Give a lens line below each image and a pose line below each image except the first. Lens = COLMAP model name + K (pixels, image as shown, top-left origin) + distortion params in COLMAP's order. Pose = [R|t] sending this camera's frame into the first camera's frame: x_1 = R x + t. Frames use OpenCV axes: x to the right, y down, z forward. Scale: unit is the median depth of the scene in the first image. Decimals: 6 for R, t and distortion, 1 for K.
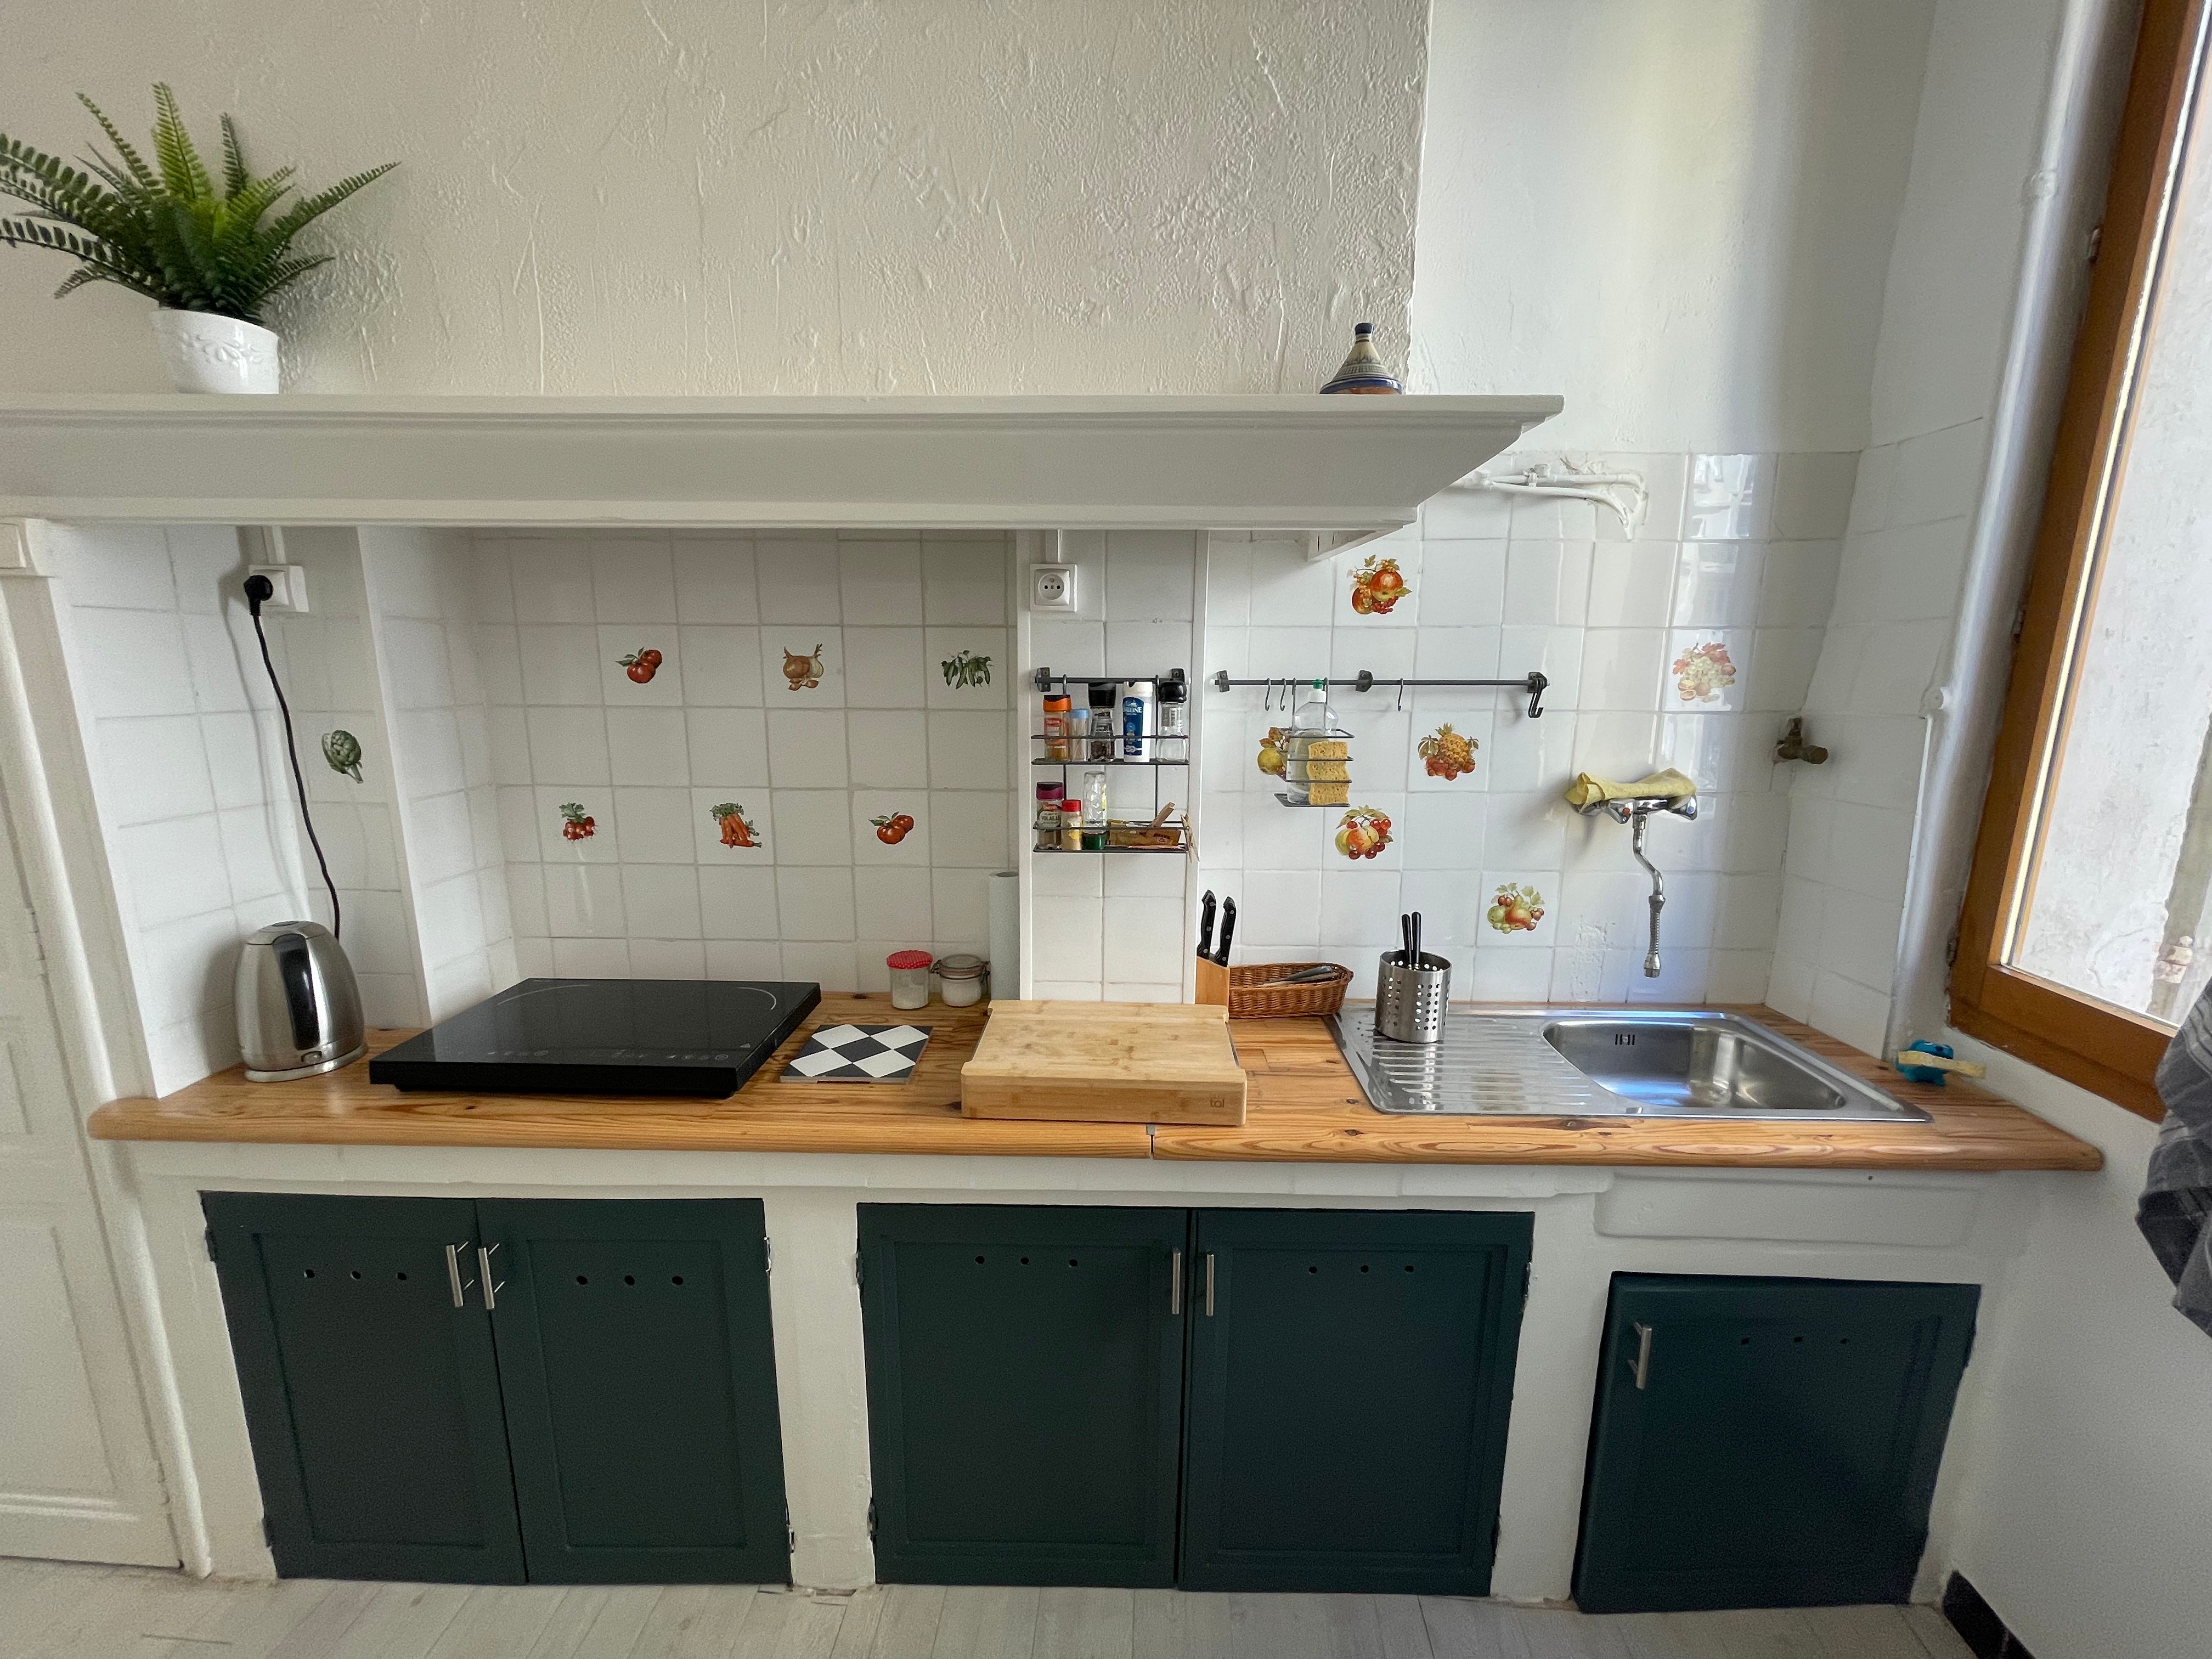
lens RADIAL K [[890.3, 0, 1098.0], [0, 890.3, 834.3], [0, 0, 1]] dist [-0.001527, 0.000364]
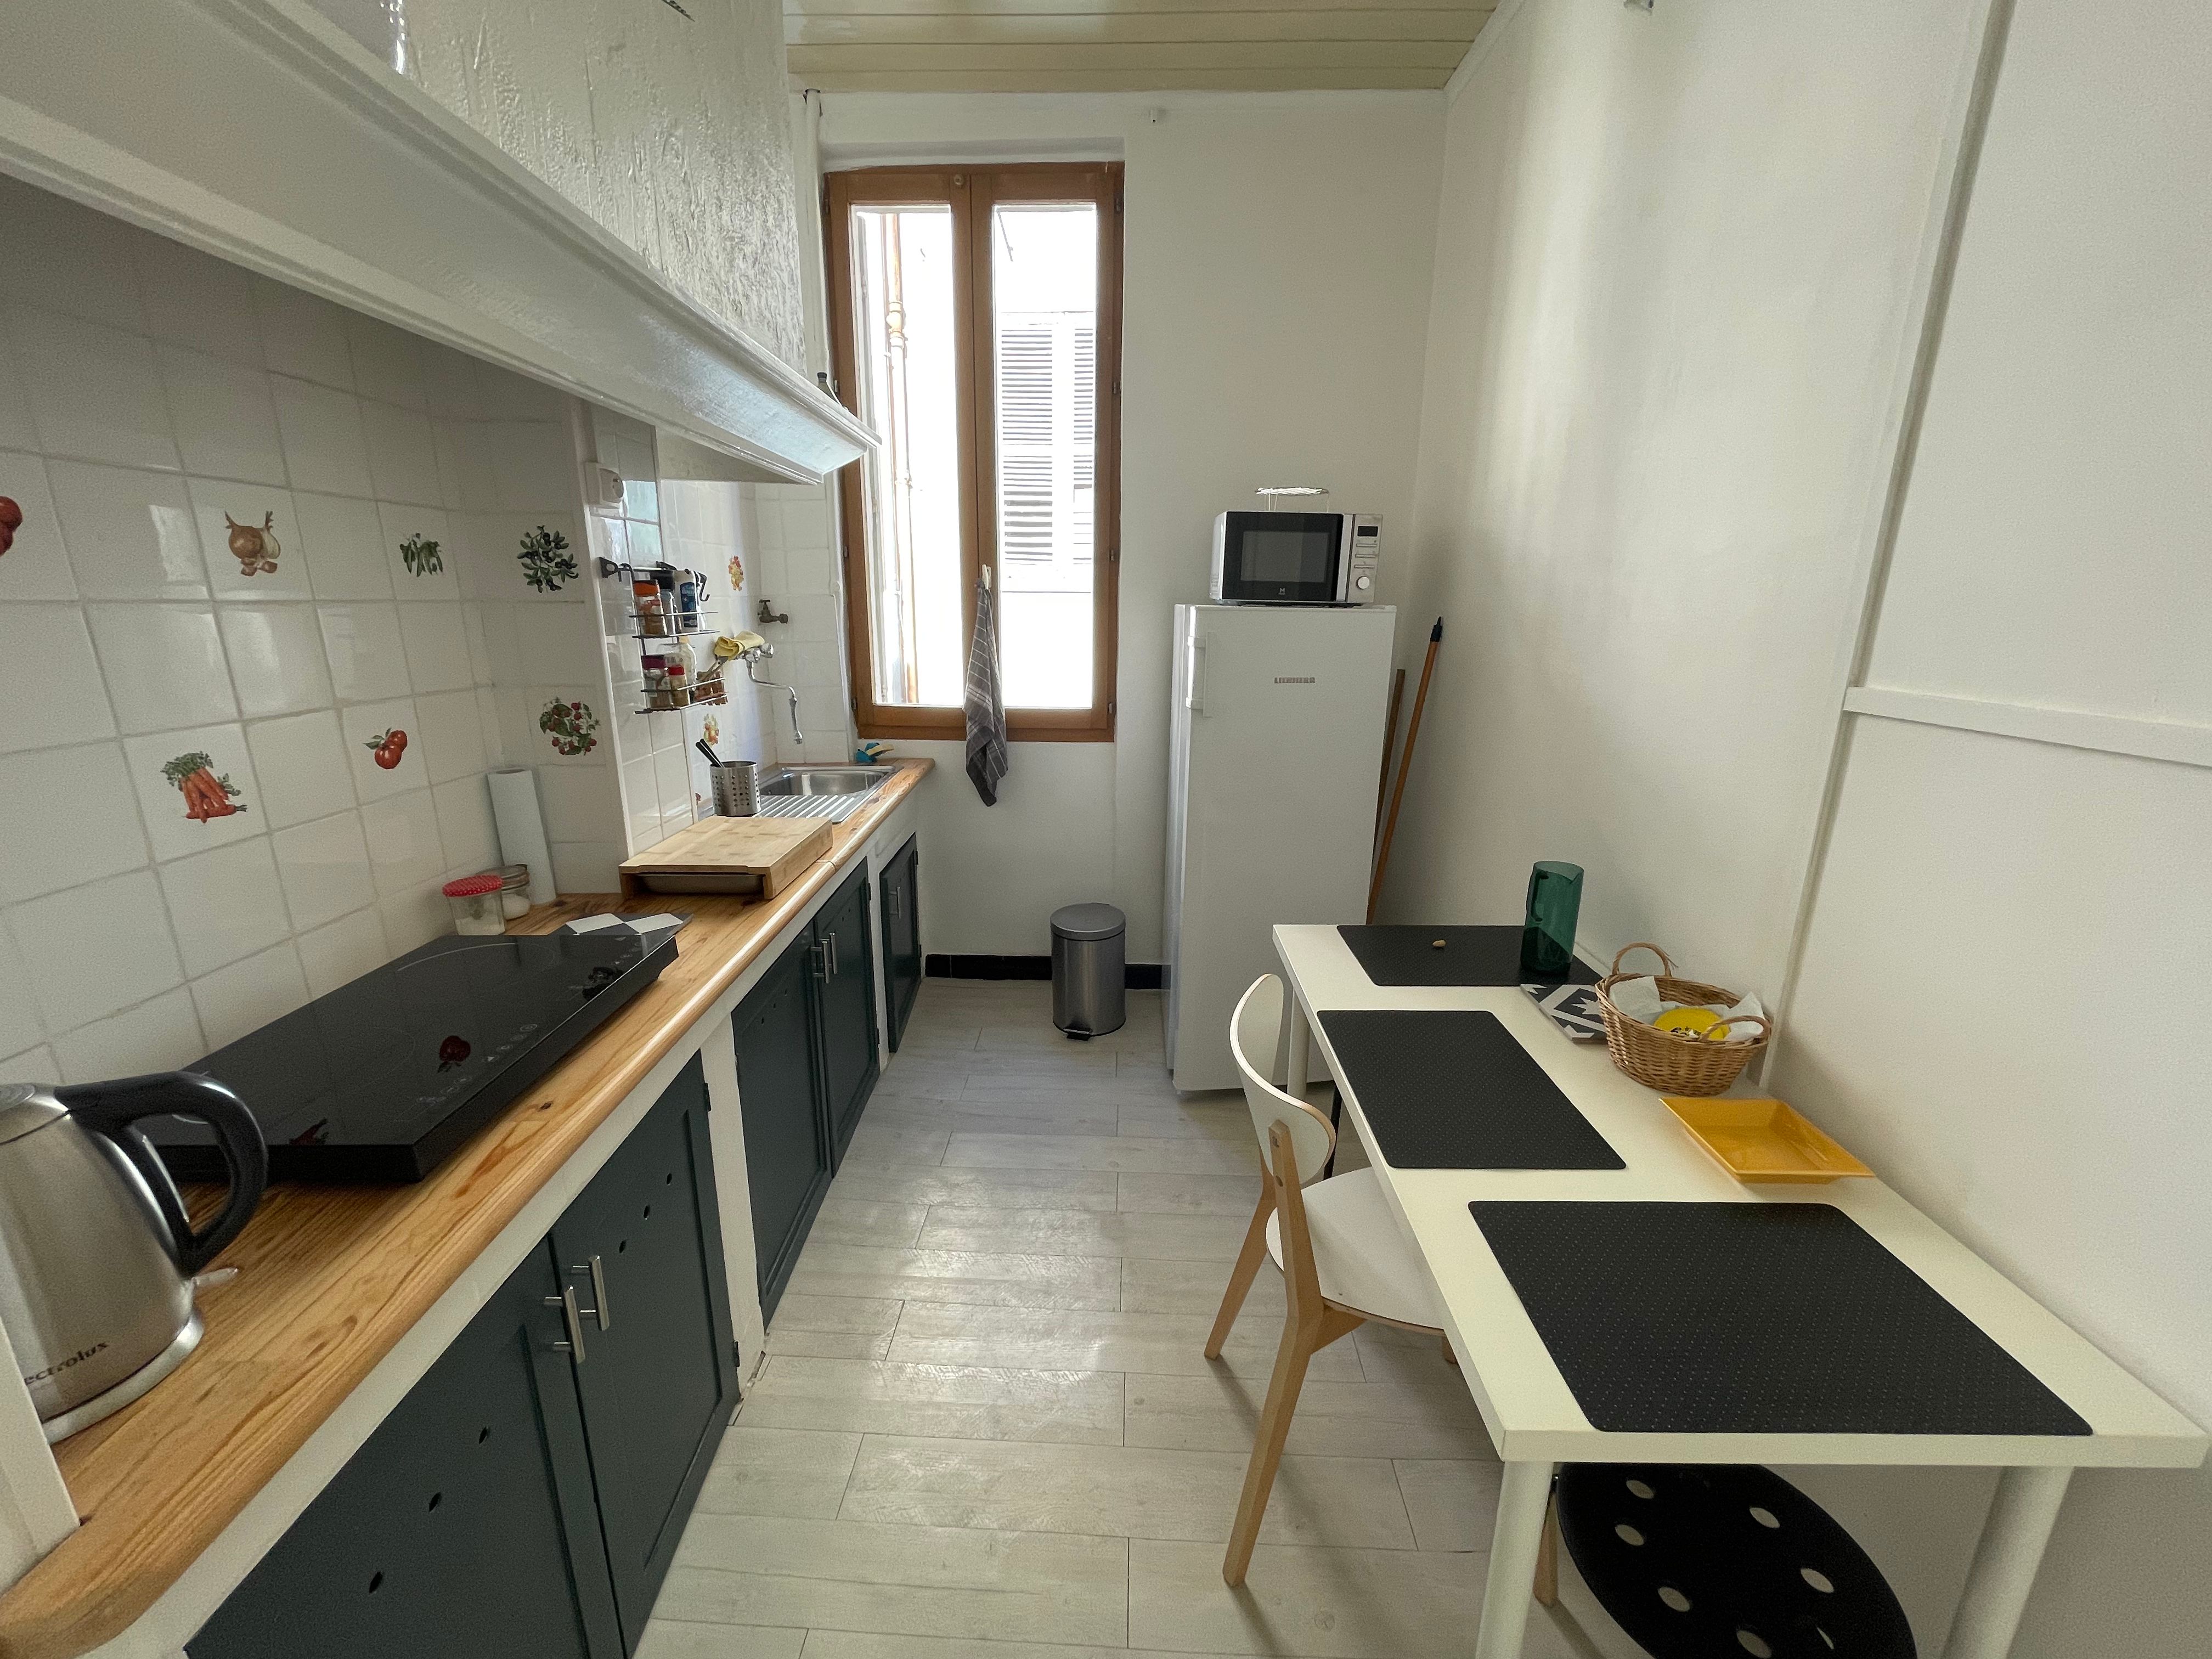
lens RADIAL K [[890.3, 0, 1101.8], [0, 890.3, 831.8], [0, 0, 1]] dist [-0.001527, 0.000364]
pose [[-0.025980, -0.261756, 0.964784, -1.120507], [0.184848, 0.947209, 0.261965, -0.029206], [-0.982424, 0.185144, 0.023777, 0.361188]]
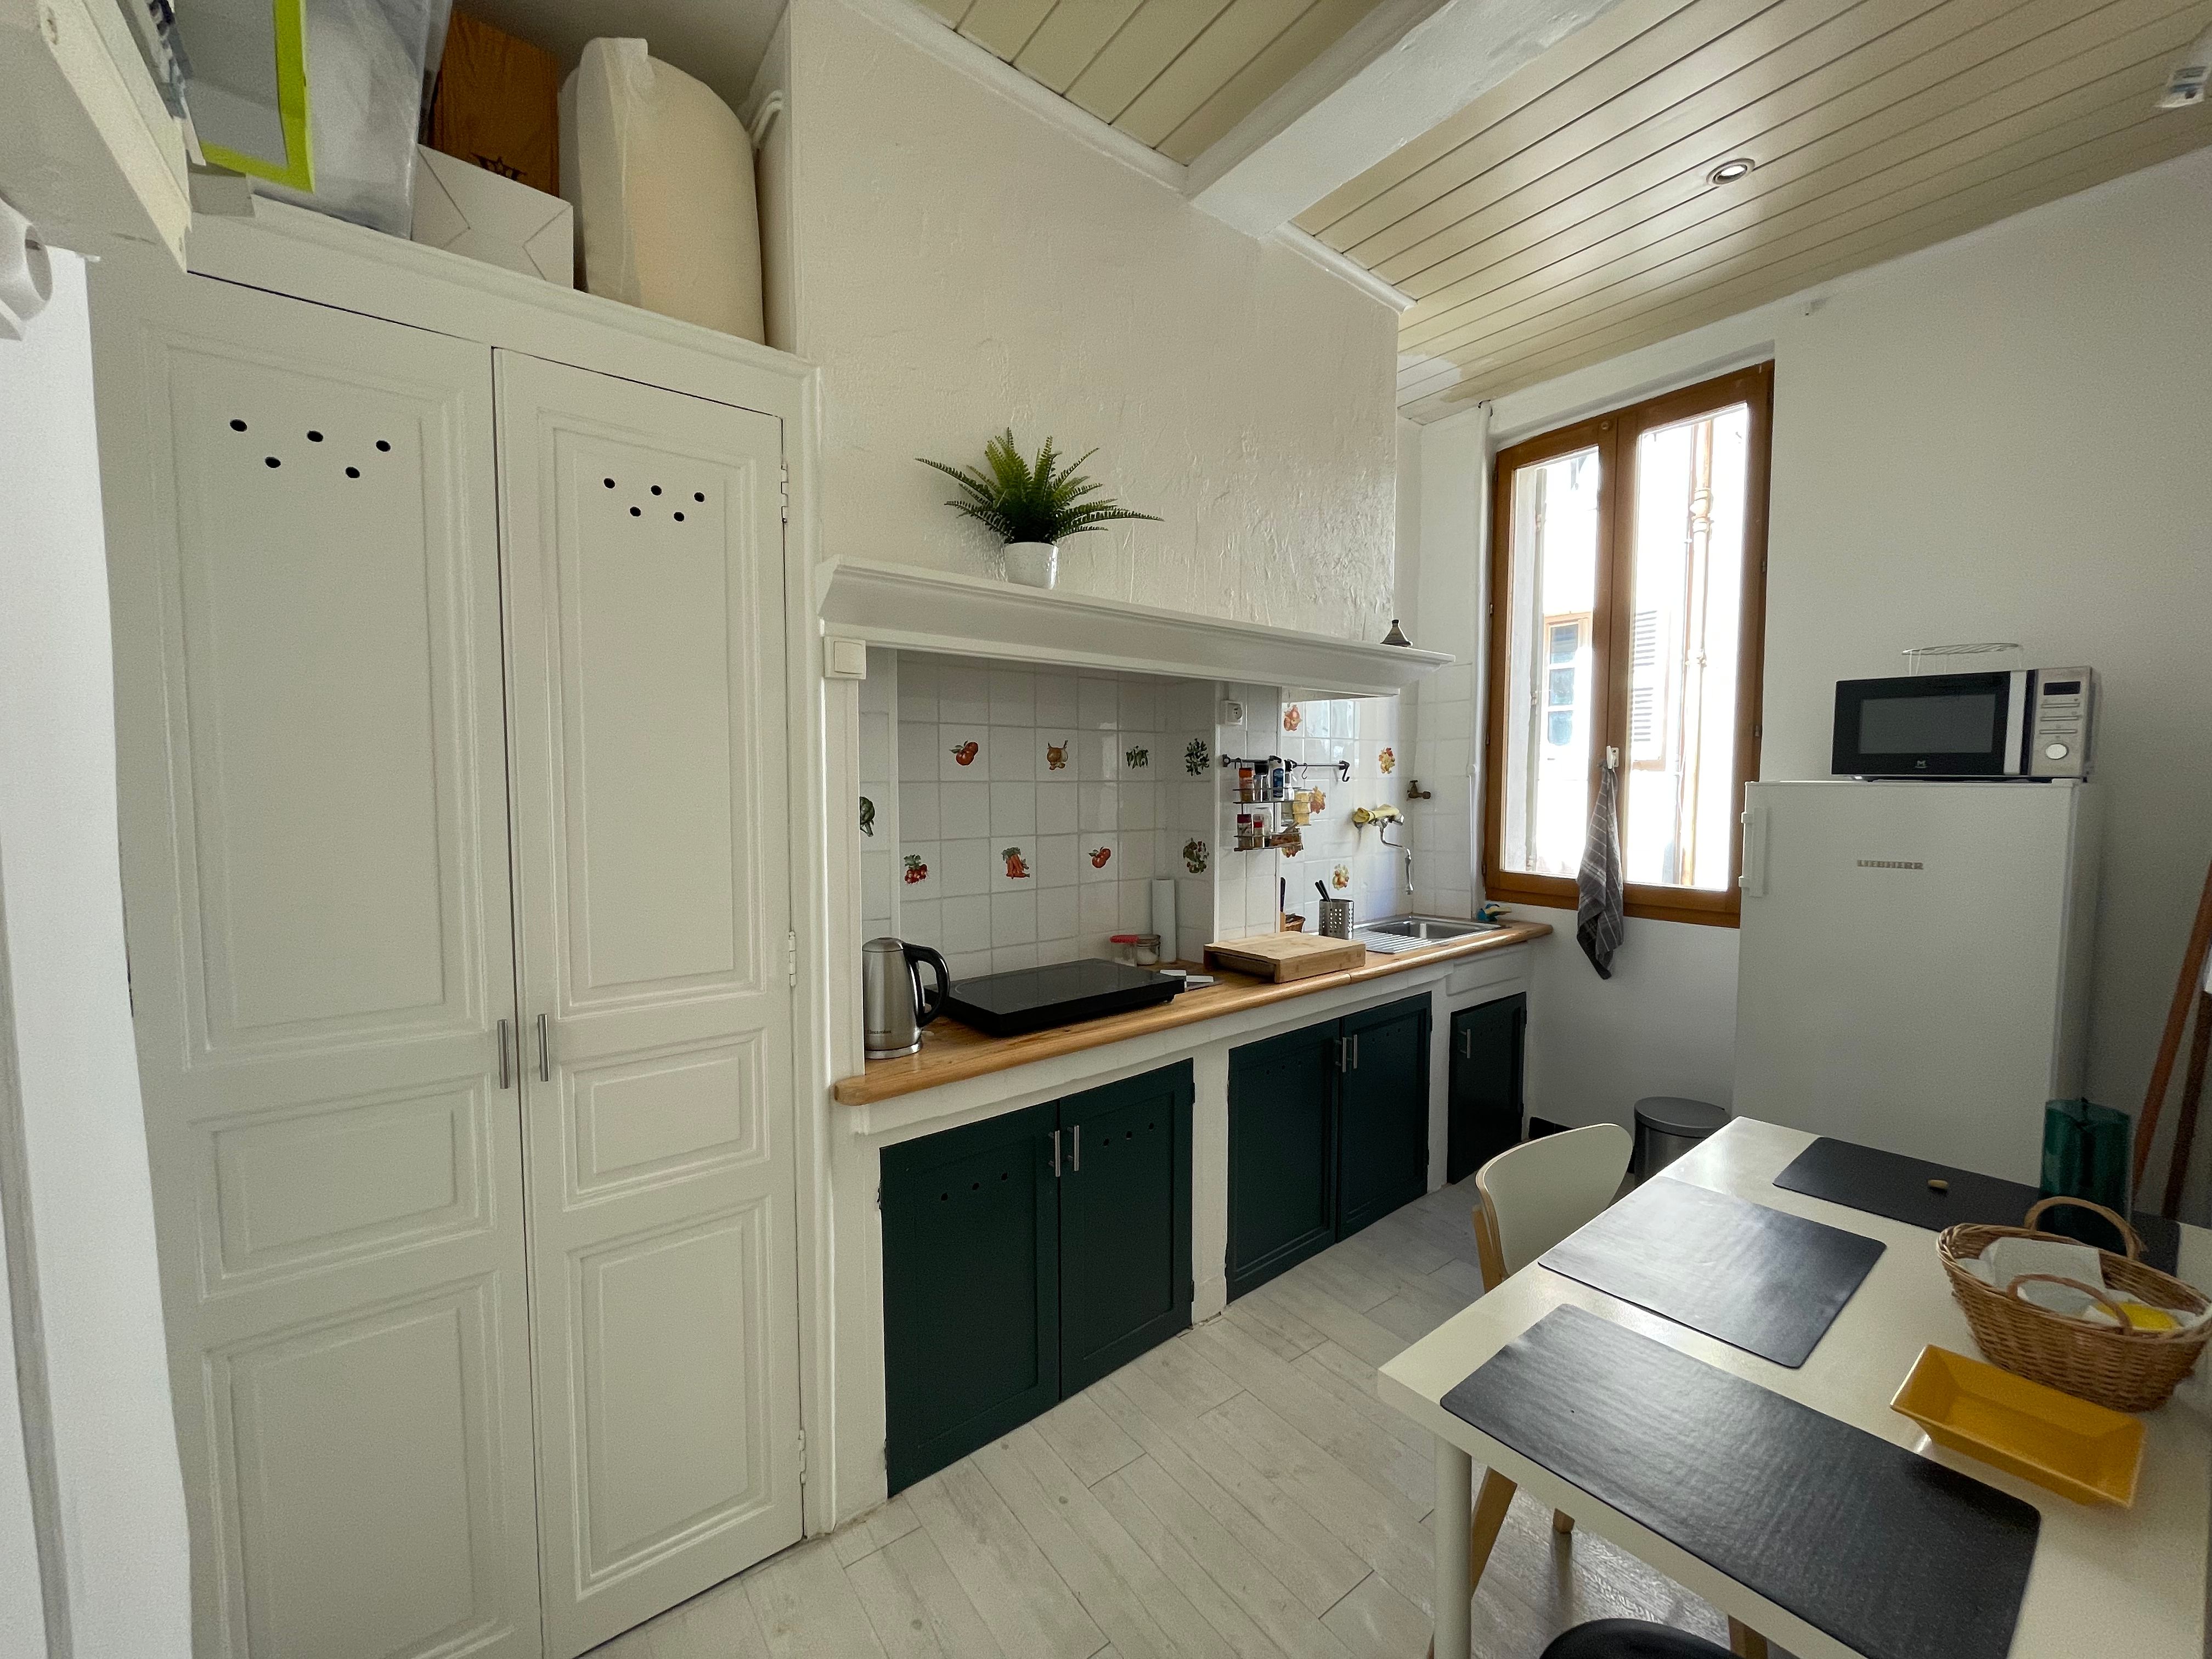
lens RADIAL K [[890.3, 0, 1106.9], [0, 890.3, 831.6], [0, 0, 1]] dist [-0.001527, 0.000364]
pose [[0.758316, -0.047675, 0.650141, -1.295797], [0.134536, 0.987297, -0.084522, 0.086107], [-0.637853, 0.151562, 0.755098, -0.200203]]
